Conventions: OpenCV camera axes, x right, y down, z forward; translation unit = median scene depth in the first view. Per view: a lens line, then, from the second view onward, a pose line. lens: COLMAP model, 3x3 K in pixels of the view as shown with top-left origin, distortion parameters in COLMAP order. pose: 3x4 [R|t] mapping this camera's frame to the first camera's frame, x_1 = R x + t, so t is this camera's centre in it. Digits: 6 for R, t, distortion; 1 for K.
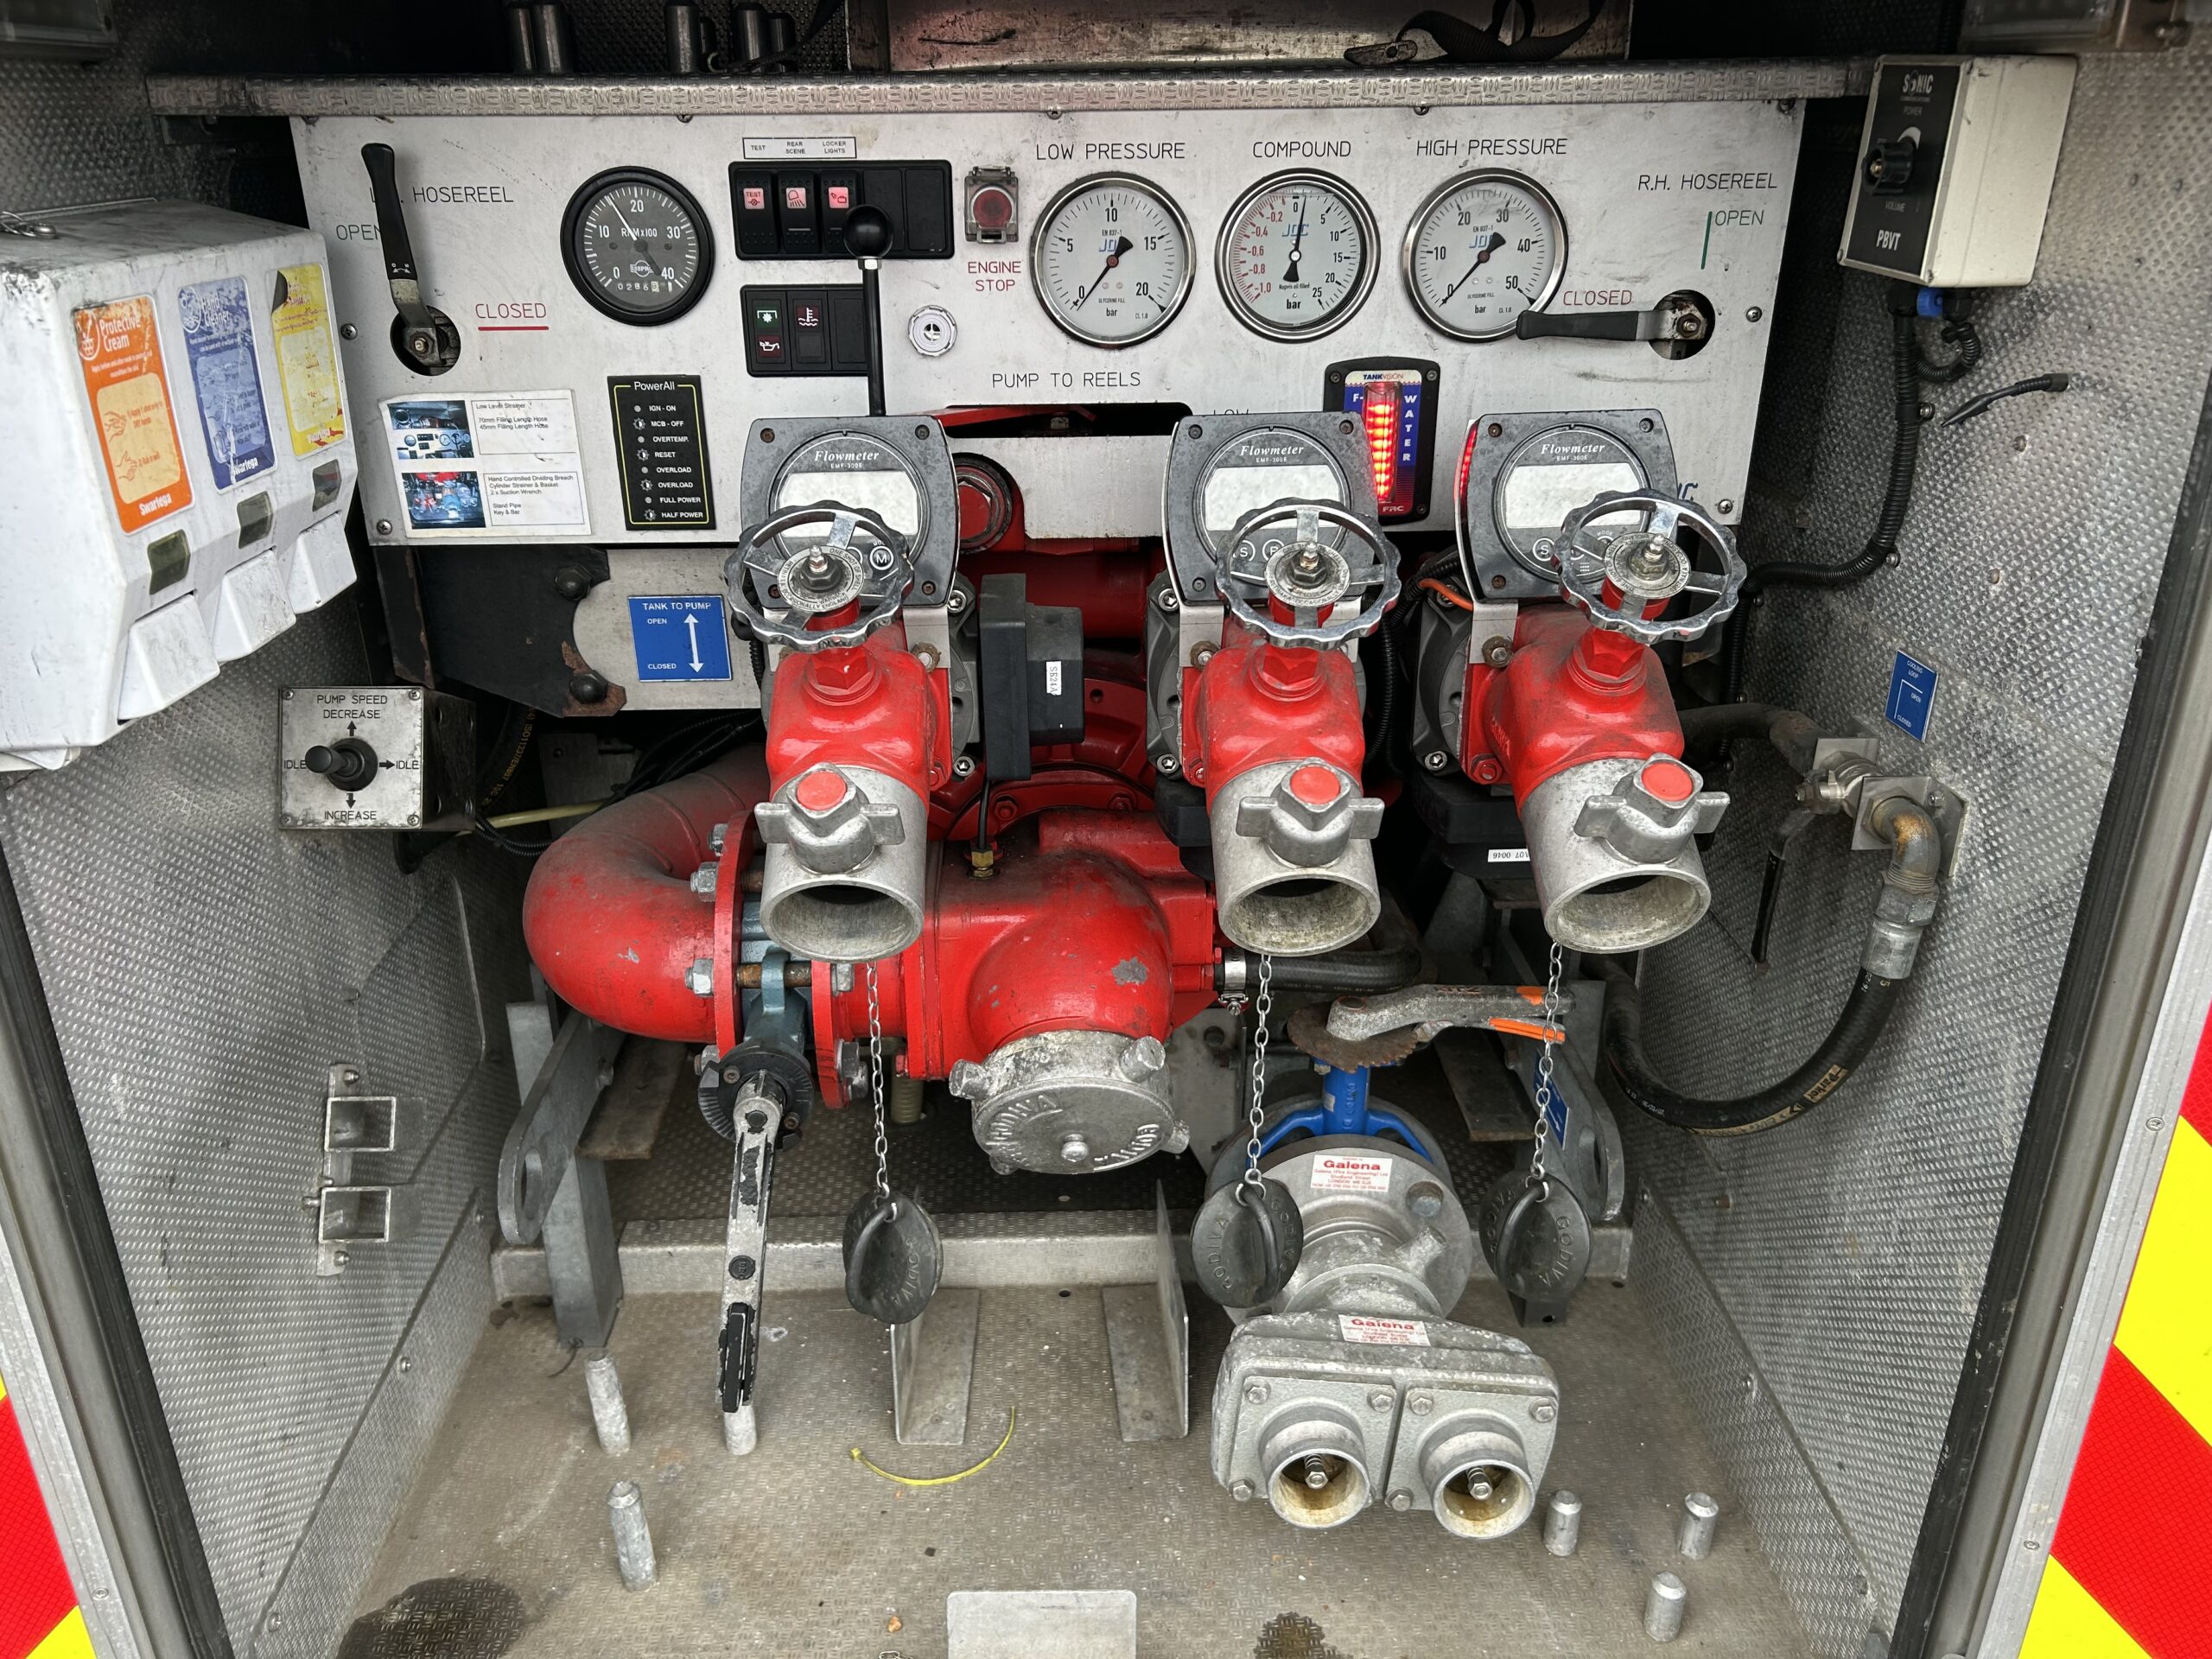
lens RADIAL K [[1658.4, 0, 1102.9], [0, 1658.4, 863.8], [0, 0, 1]] dist [0.027038, -0.046265]
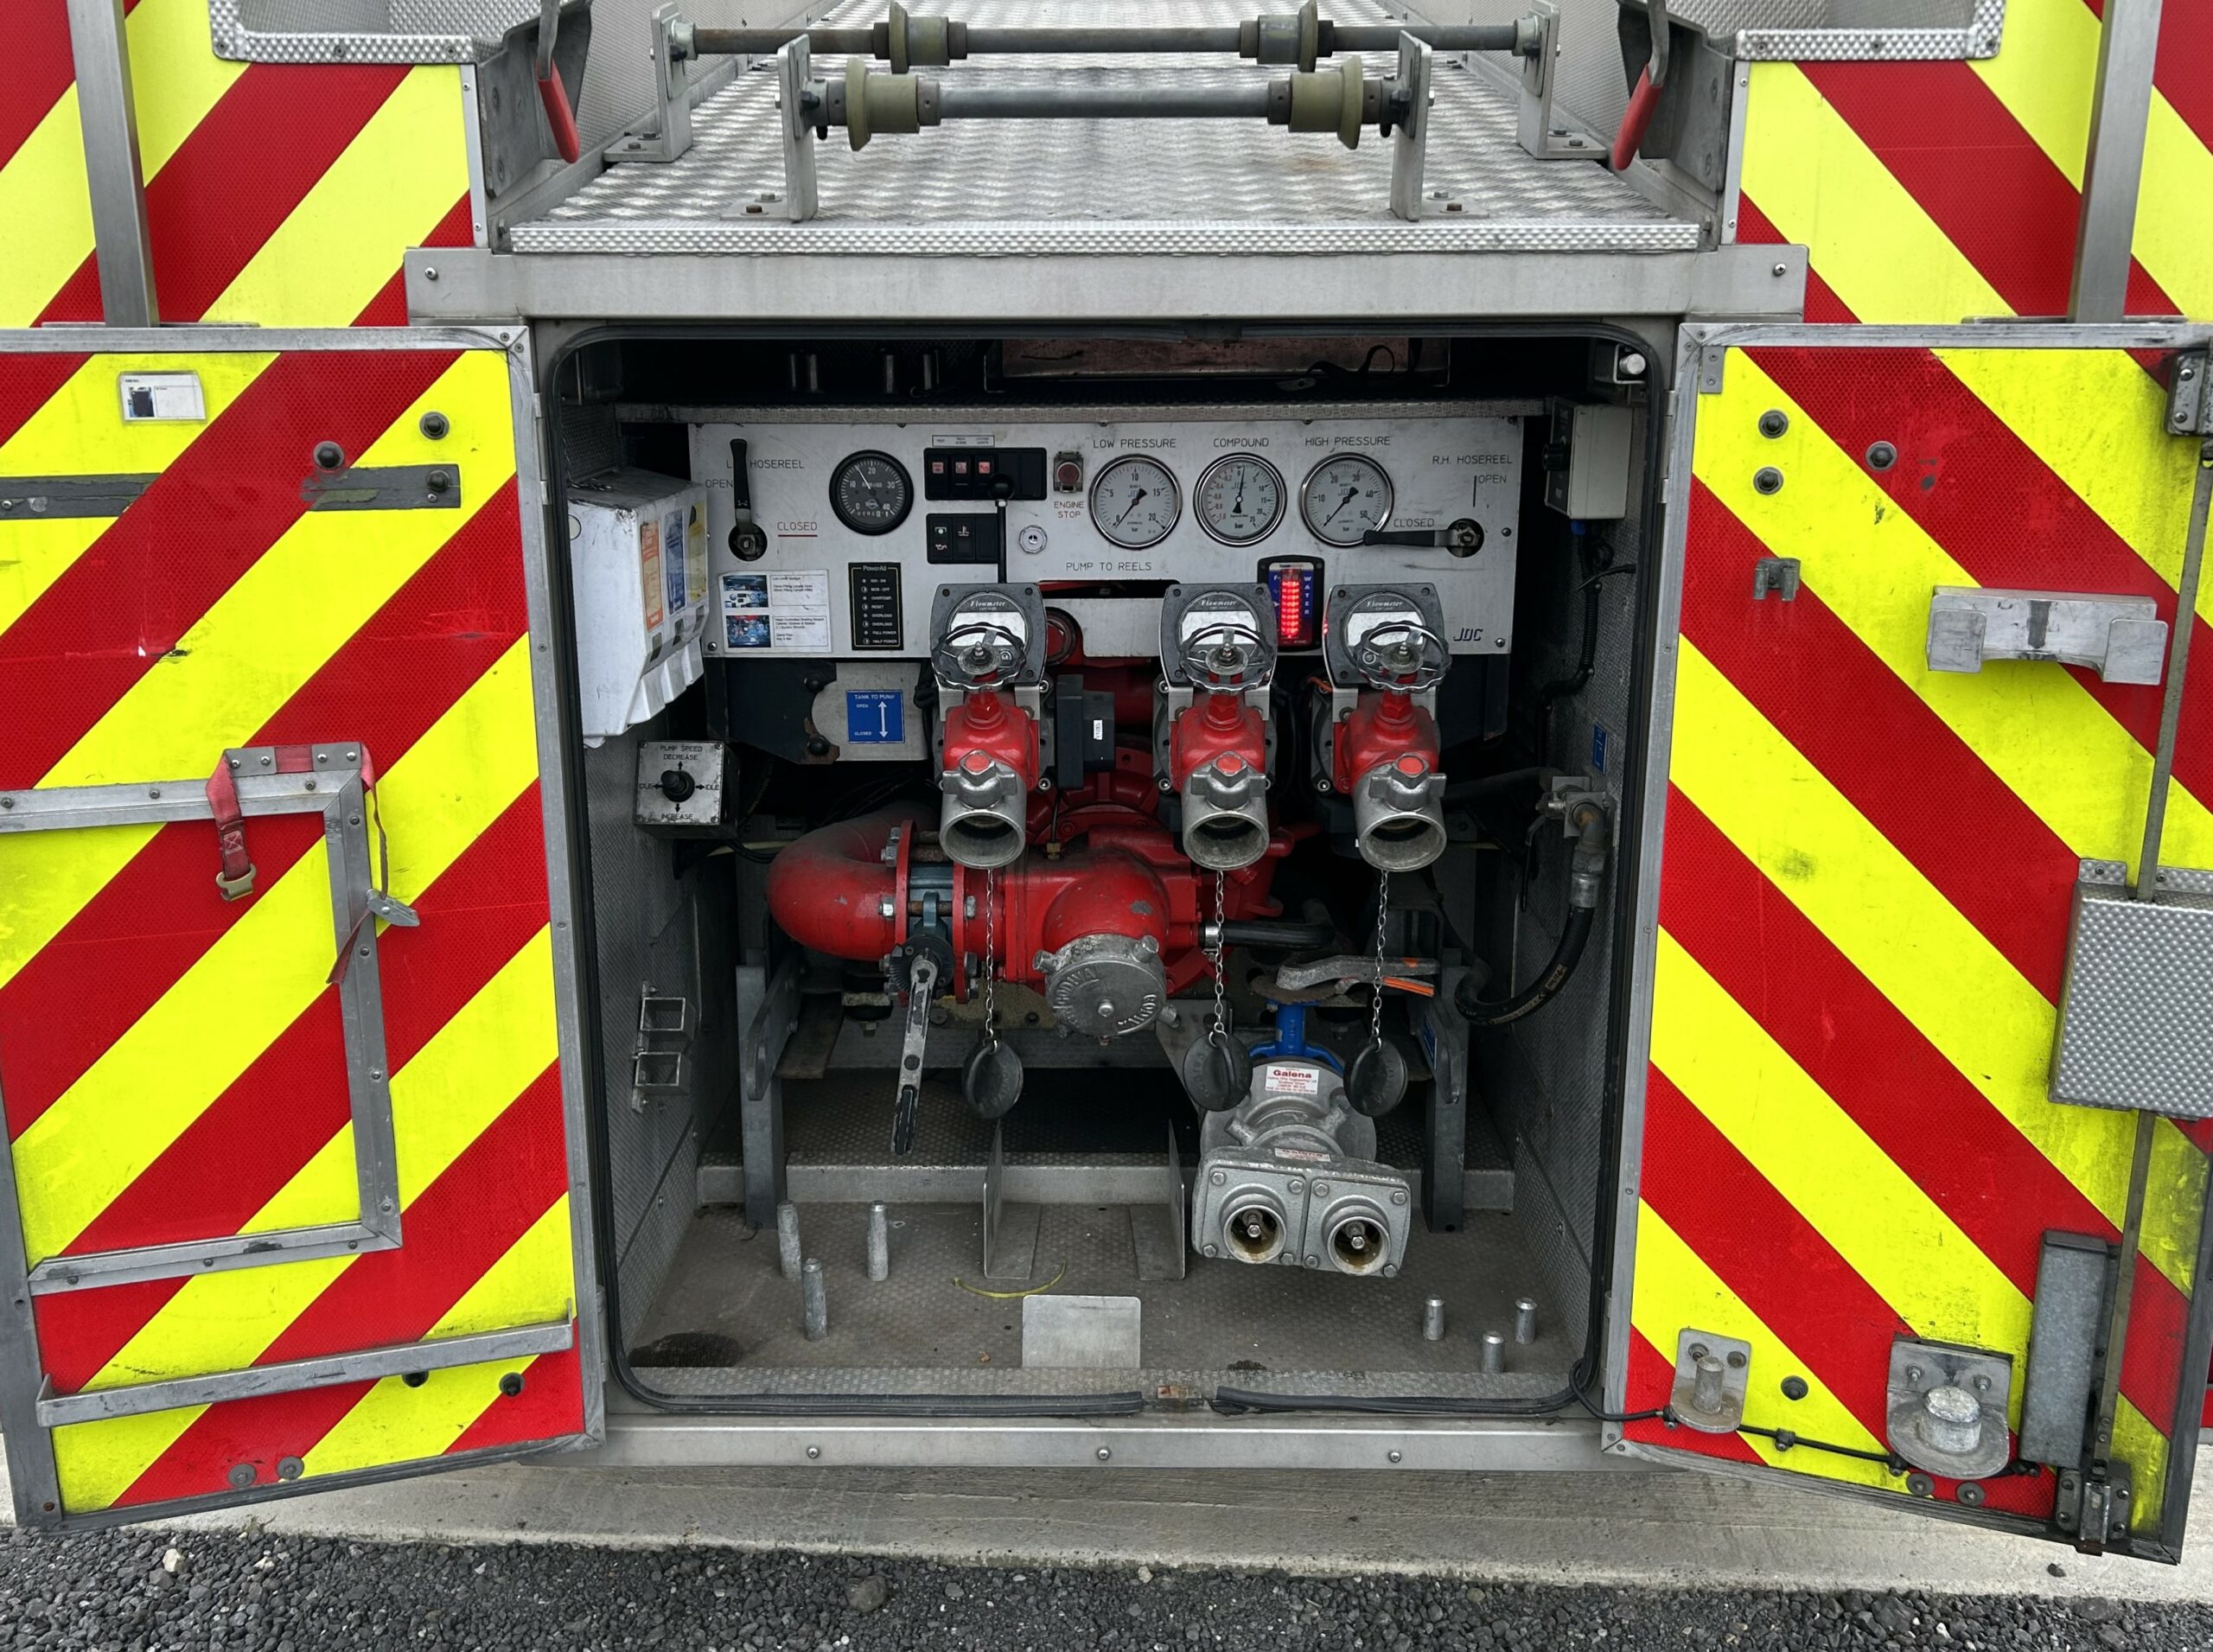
lens RADIAL K [[1687.8, 0, 1106.5], [0, 1687.8, 826.0], [0, 0, 1]] dist [0.058033, -0.061867]
pose [[0.999391, 0.011903, -0.032804, 0.037658], [-0.016452, 0.989719, -0.142075, 0.234204], [0.030775, 0.142528, 0.989312, -0.727888]]
